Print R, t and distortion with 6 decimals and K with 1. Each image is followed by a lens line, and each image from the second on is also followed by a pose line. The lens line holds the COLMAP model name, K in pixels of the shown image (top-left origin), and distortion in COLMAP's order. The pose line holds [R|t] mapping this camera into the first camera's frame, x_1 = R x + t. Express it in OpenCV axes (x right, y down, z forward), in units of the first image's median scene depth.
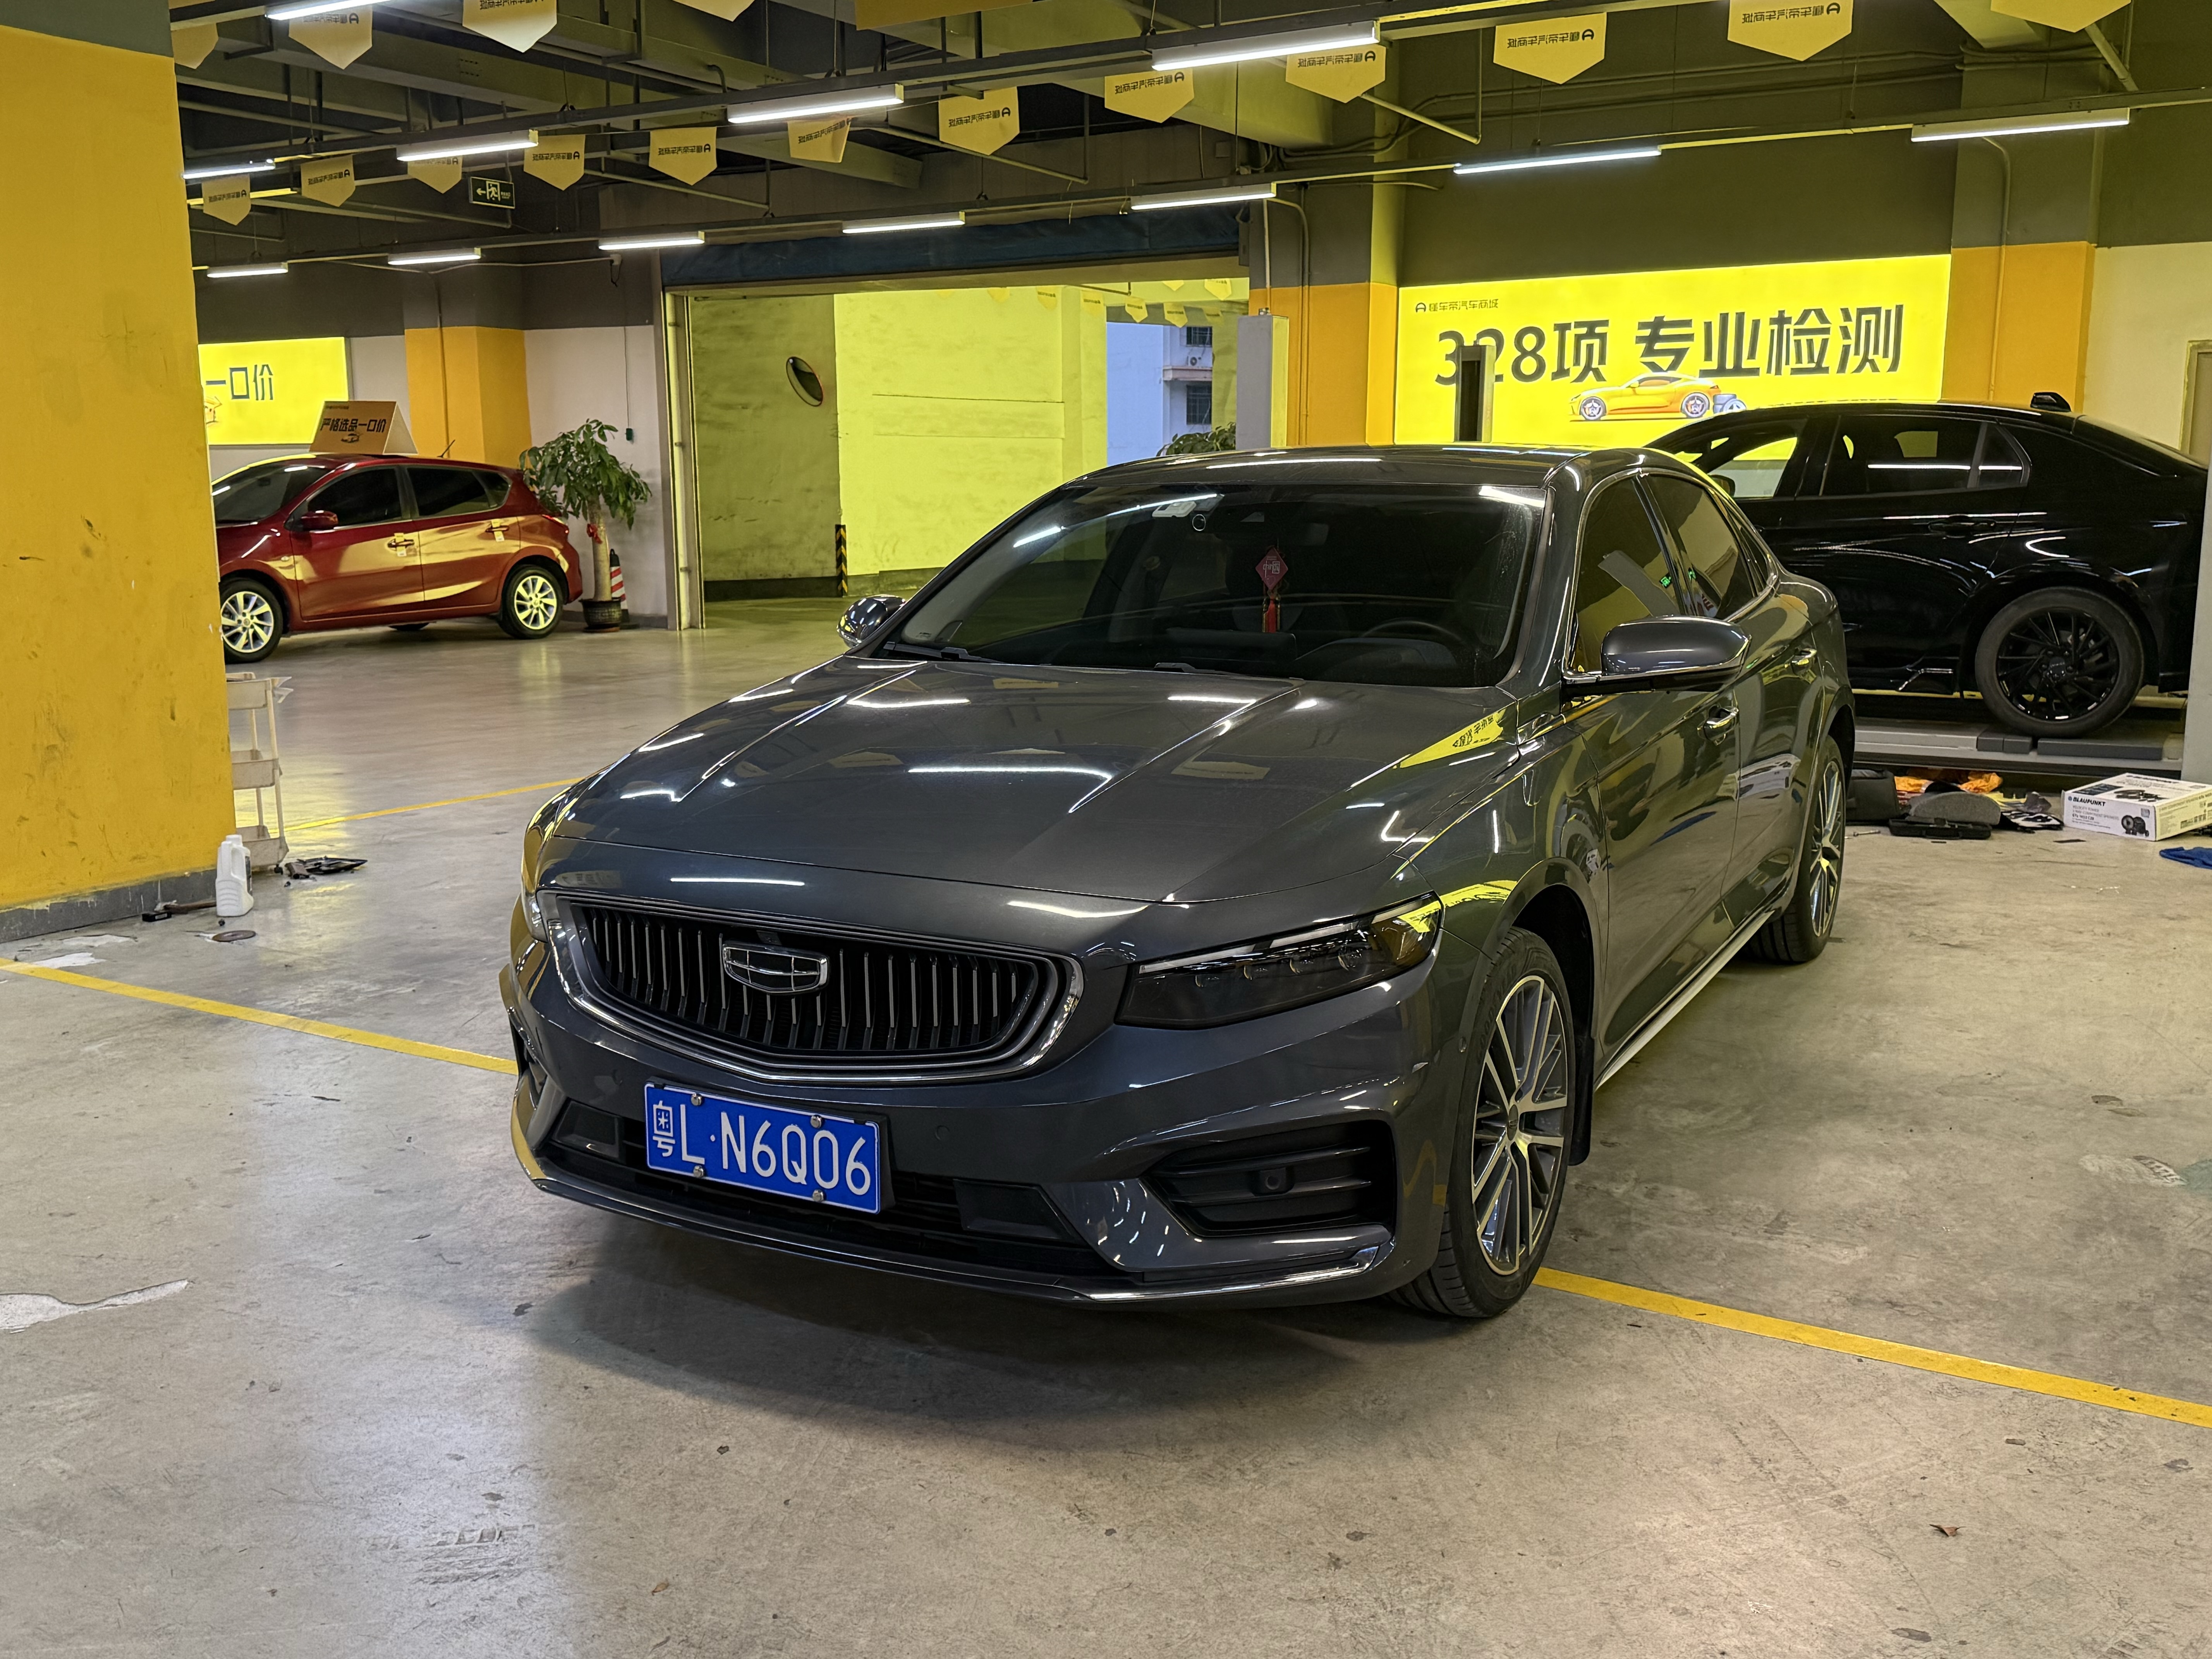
lens RADIAL K [[2017.5, 0, 1106.0], [0, 2017.5, 829.5], [0, 0, 1]] dist [0.172107, -0.347603]
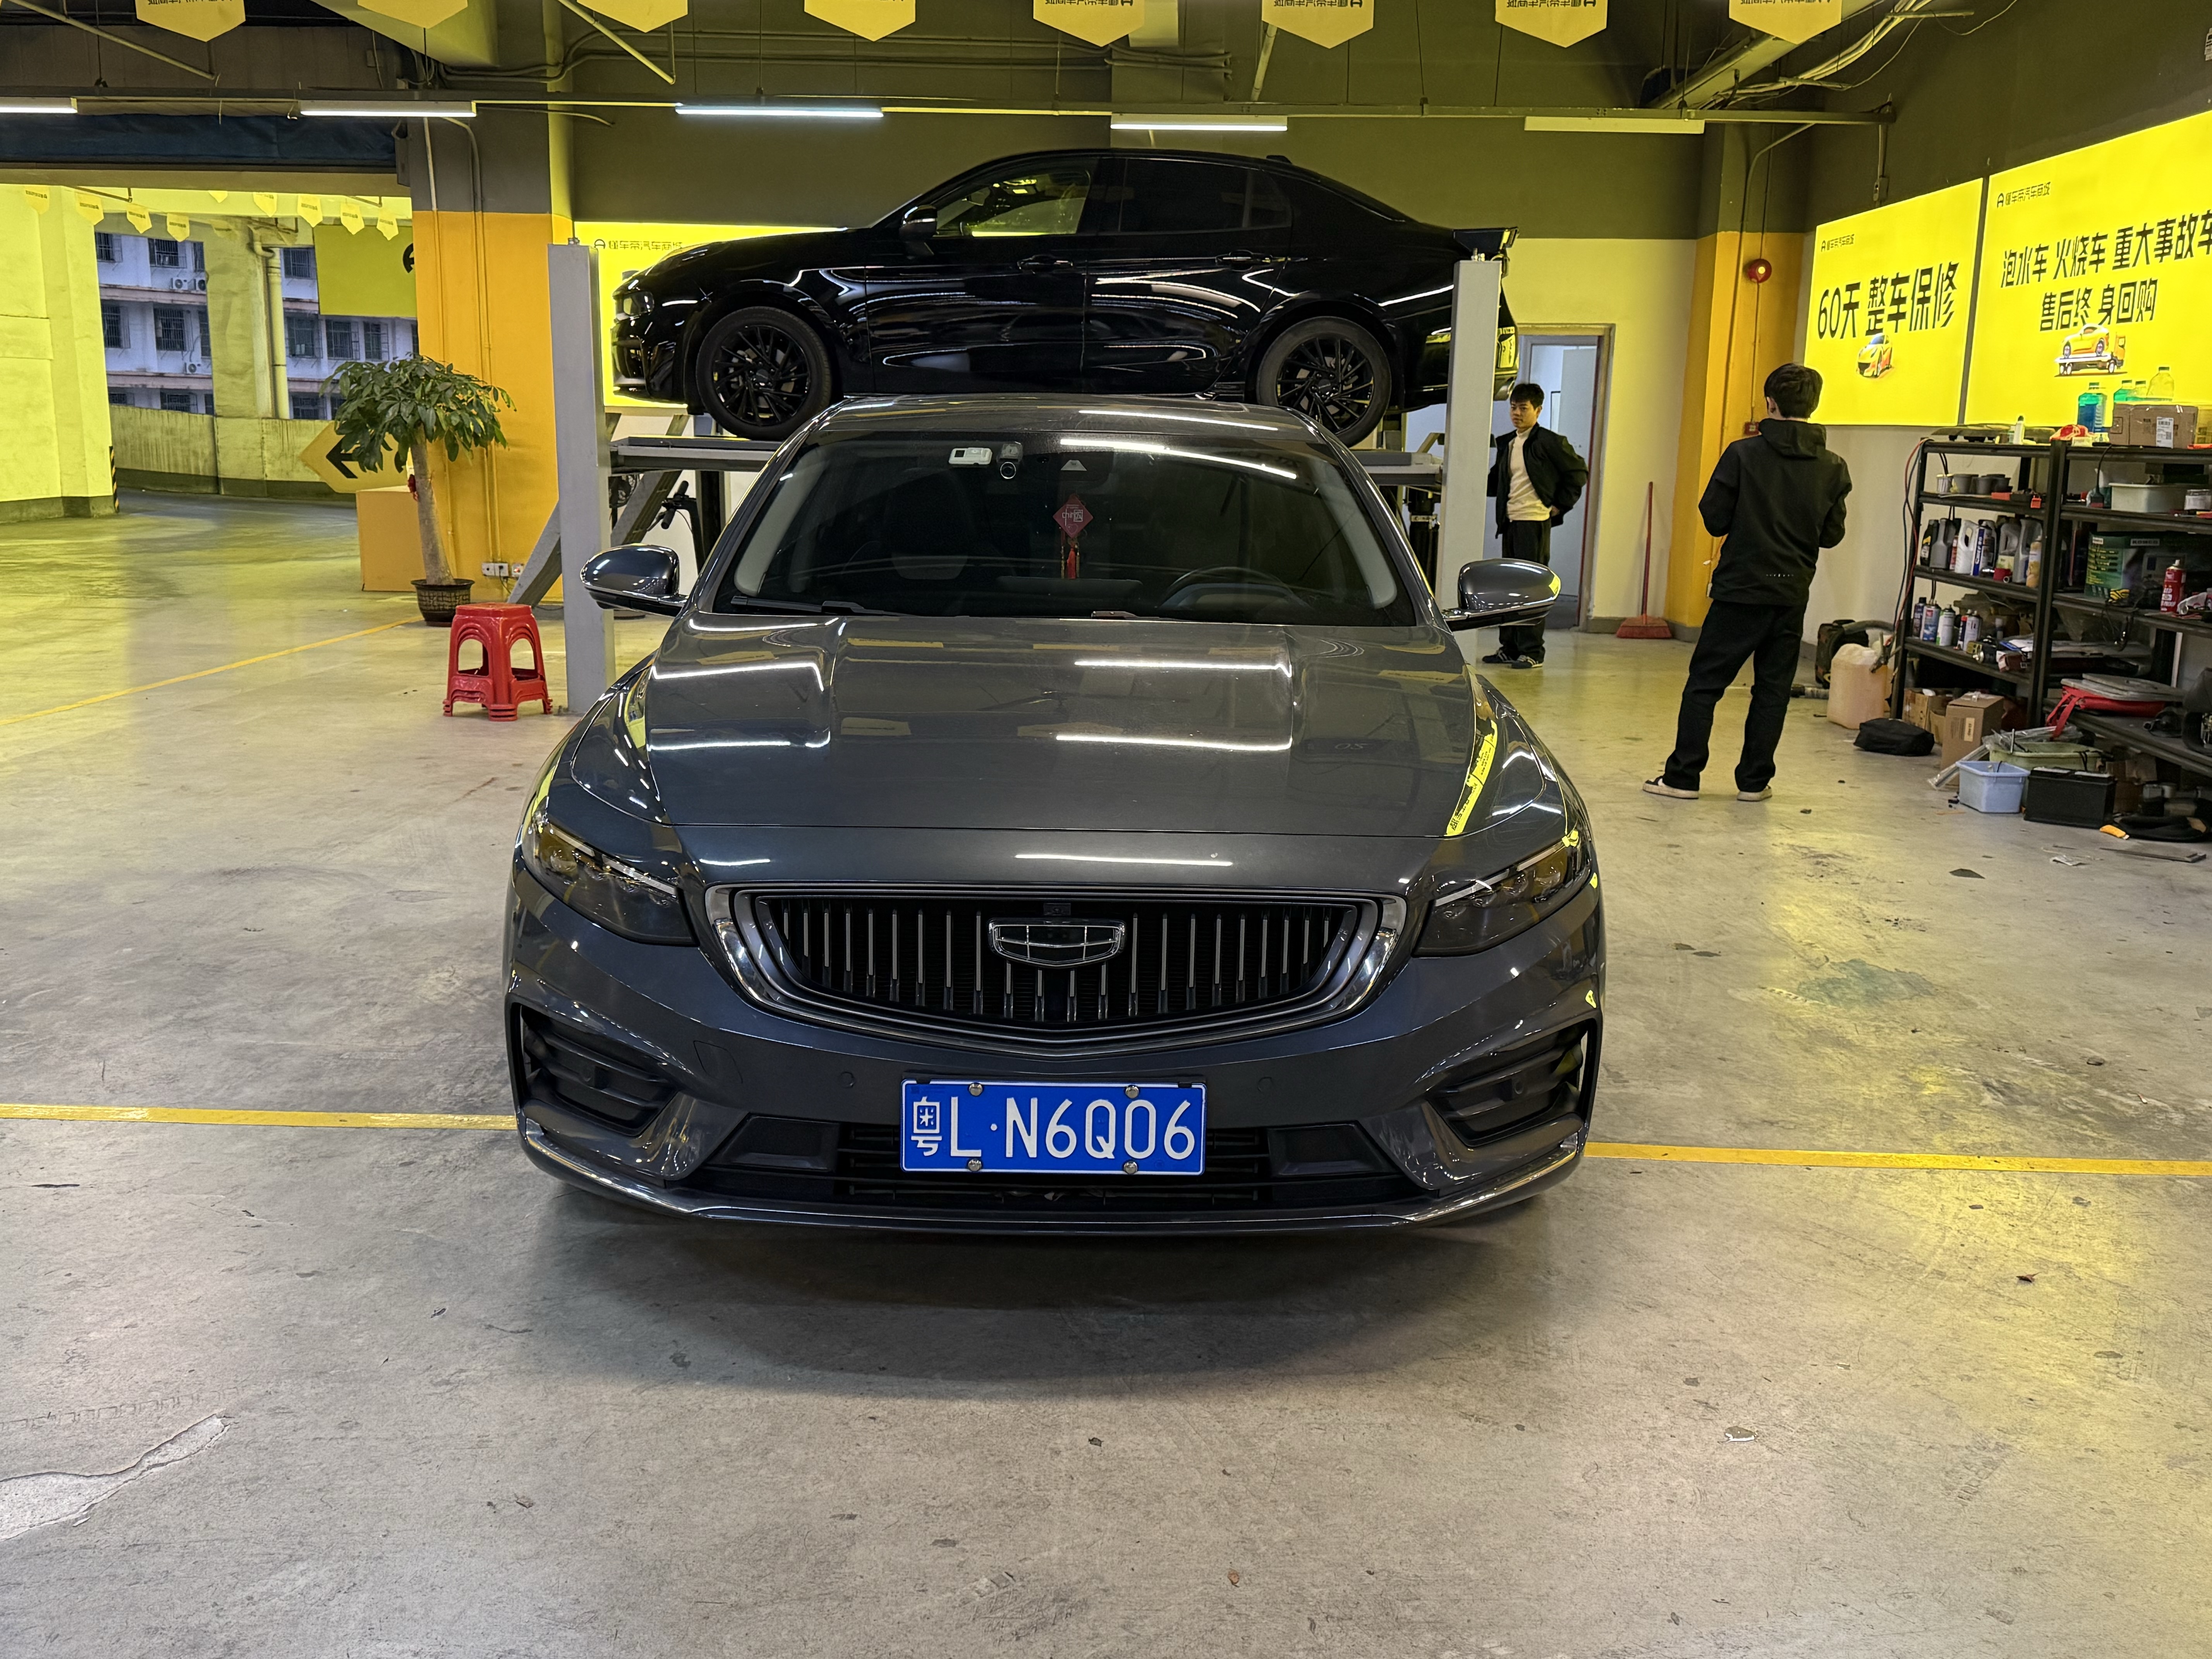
lens RADIAL K [[1987.1, 0, 1103.7], [0, 1987.1, 822.0], [0, 0, 1]] dist [0.143690, -0.224430]
pose [[0.869900, -0.077027, 0.487176, -0.574035], [0.064593, 0.997015, 0.042301, -0.024963], [-0.488980, -0.005330, 0.872279, 0.163849]]
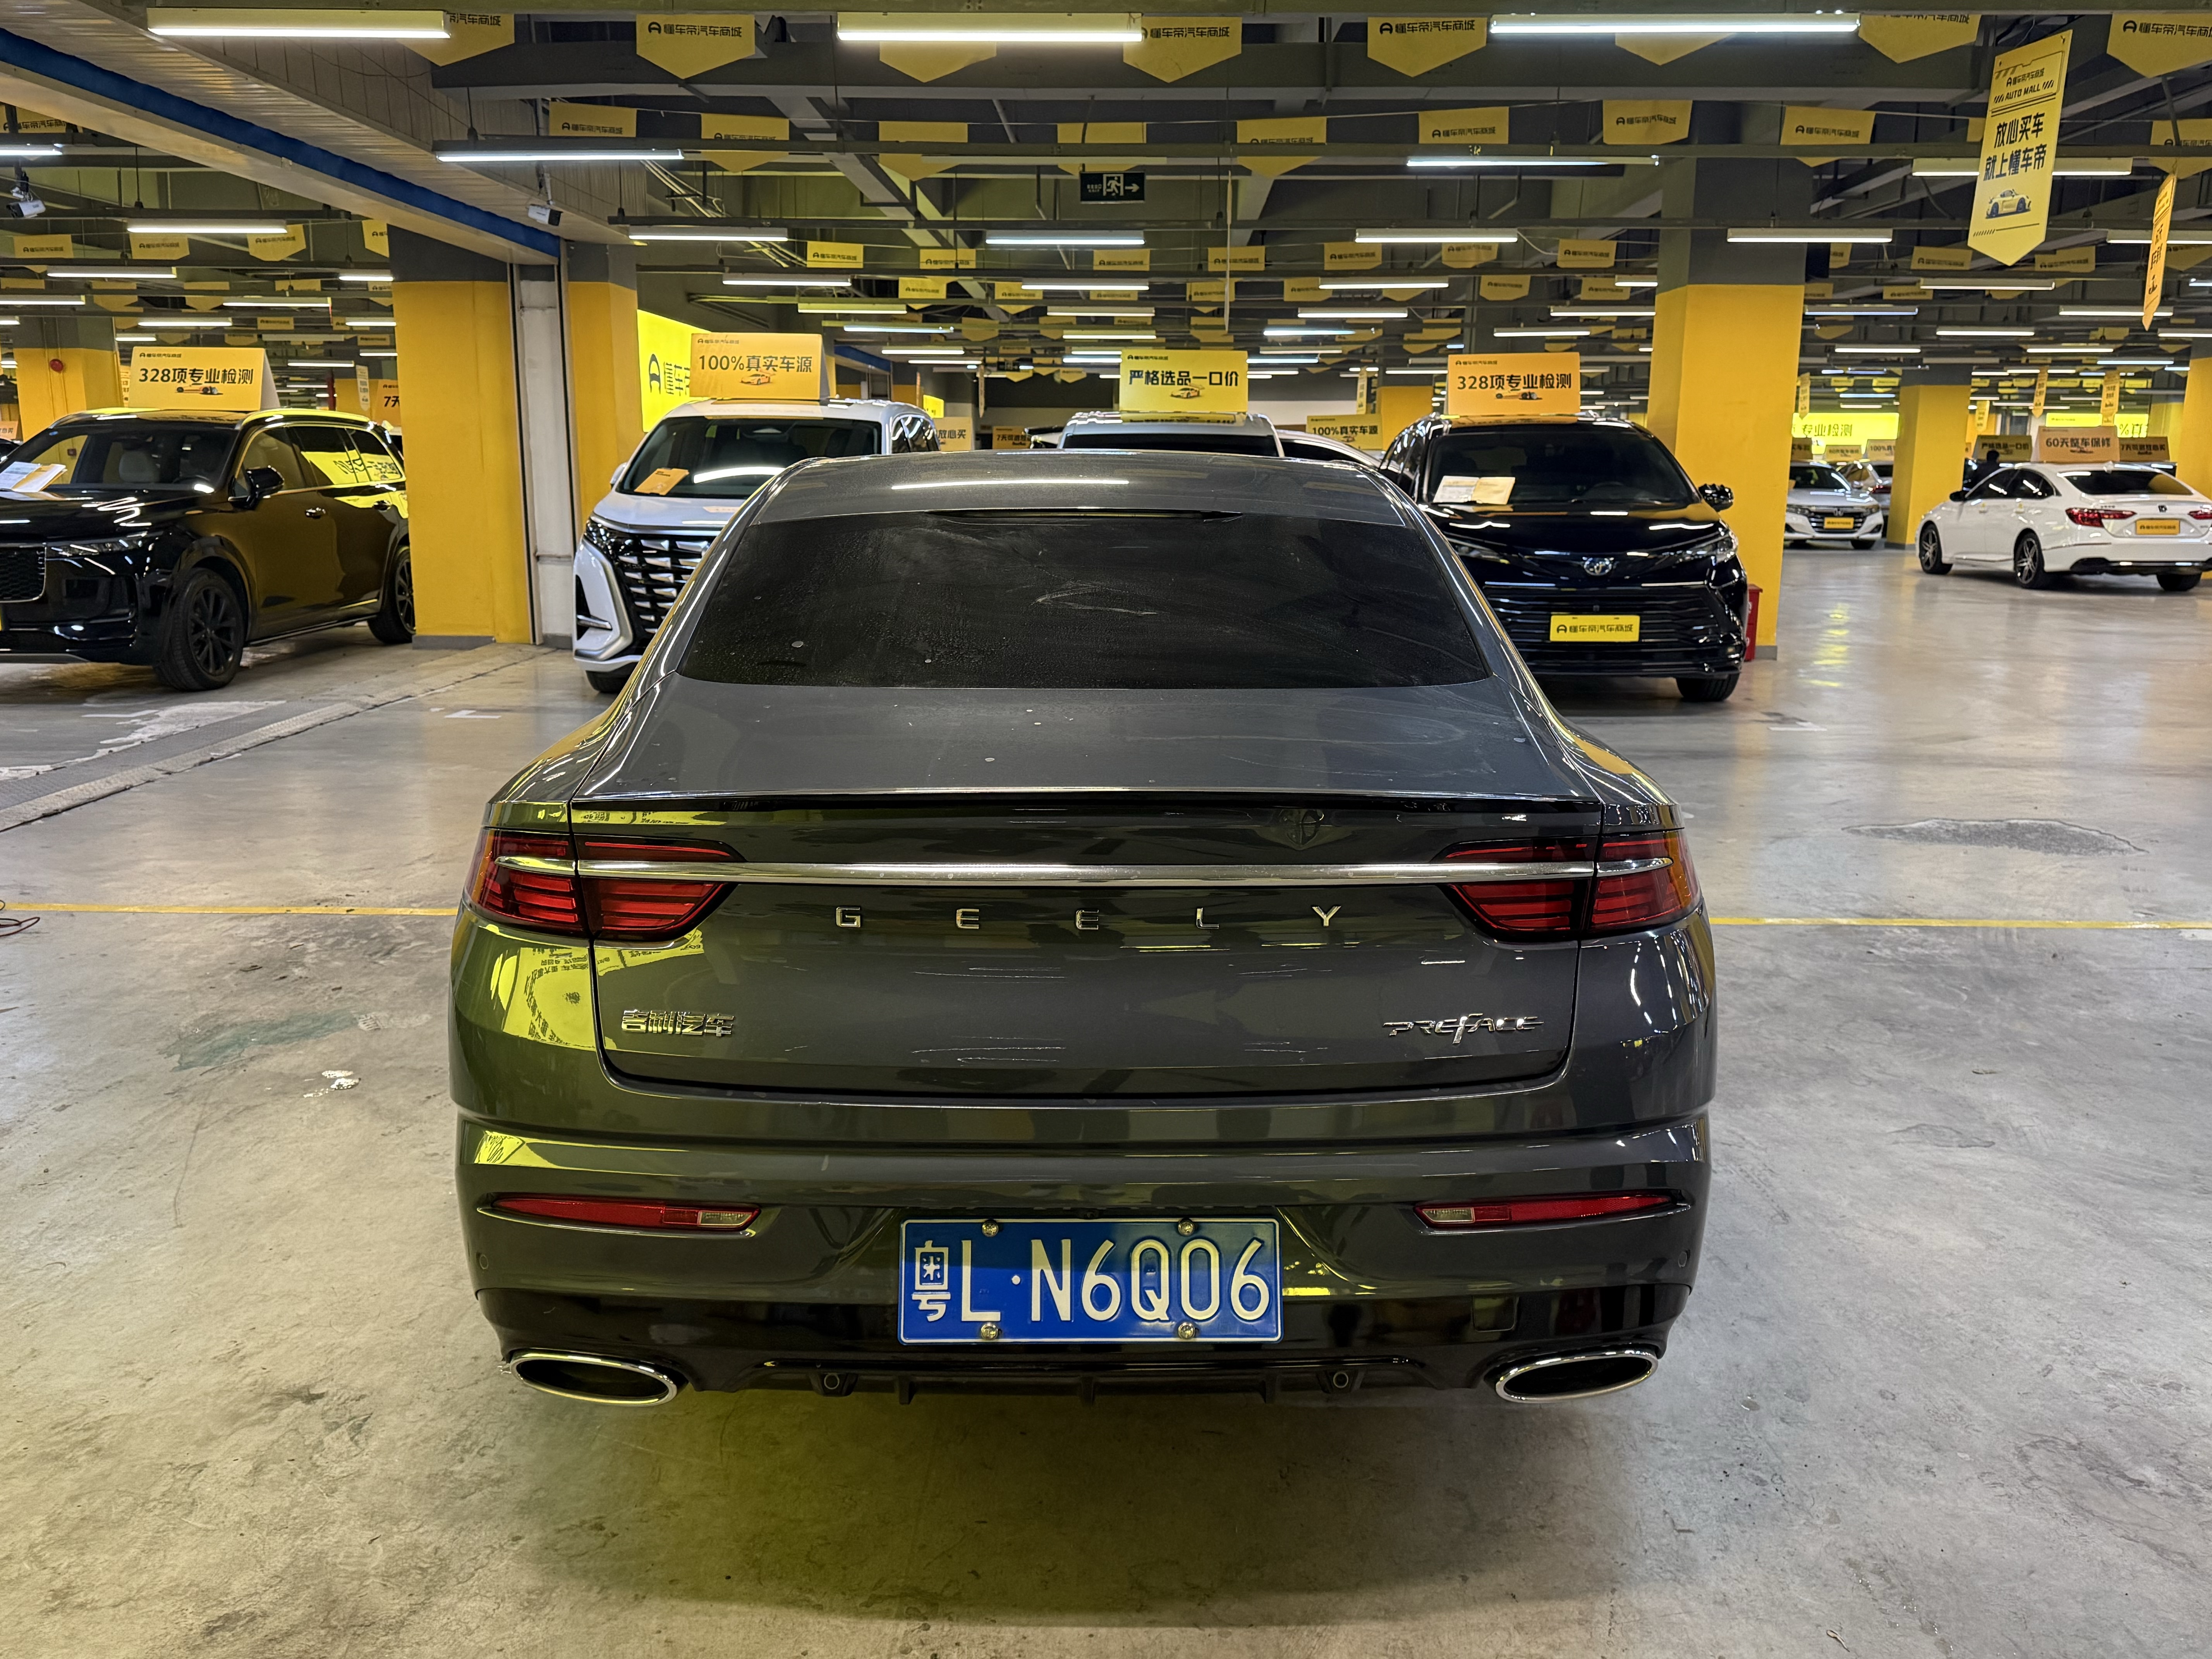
lens RADIAL K [[1790.1, 0, 1099.4], [0, 1790.1, 819.7], [0, 0, 1]] dist [0.100868, -0.144268]
pose [[-0.868837, 0.095600, -0.485780, 0.842142], [-0.088463, 0.935415, 0.342307, -0.492603], [0.487130, 0.340383, -0.804266, 2.694897]]
